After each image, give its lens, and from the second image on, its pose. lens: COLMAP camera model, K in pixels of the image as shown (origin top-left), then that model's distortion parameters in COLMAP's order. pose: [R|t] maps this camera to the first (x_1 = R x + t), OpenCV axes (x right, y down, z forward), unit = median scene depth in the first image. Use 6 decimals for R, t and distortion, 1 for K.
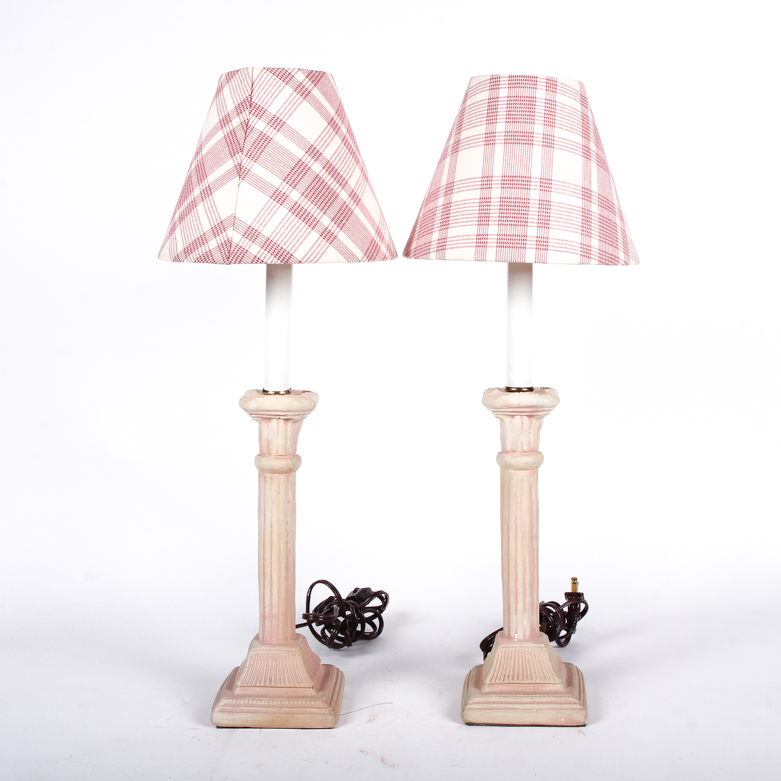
lens RADIAL K [[1326.8, 0, 390.5], [0, 1326.8, 390.5], [0, 0, 1]] dist [-0.098310, 0.071767]
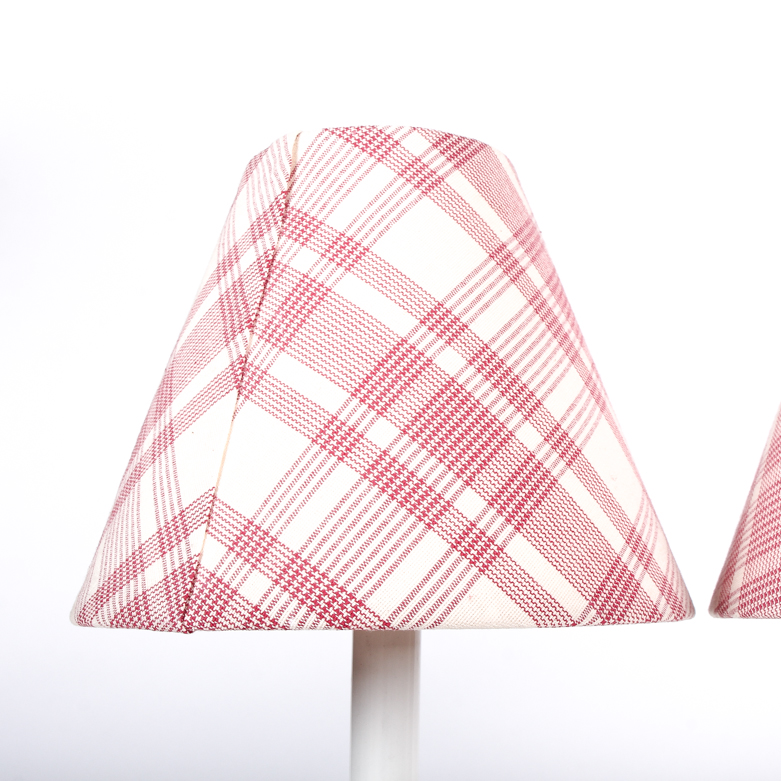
lens RADIAL K [[1326.8, 0, 390.5], [0, 1326.8, 390.5], [0, 0, 1]] dist [-0.098310, 0.071767]
pose [[0.972028, -0.044111, -0.230684, 0.008509], [-0.024030, 0.958371, -0.284513, -0.045213], [0.233631, 0.282098, 0.930504, 0.516341]]
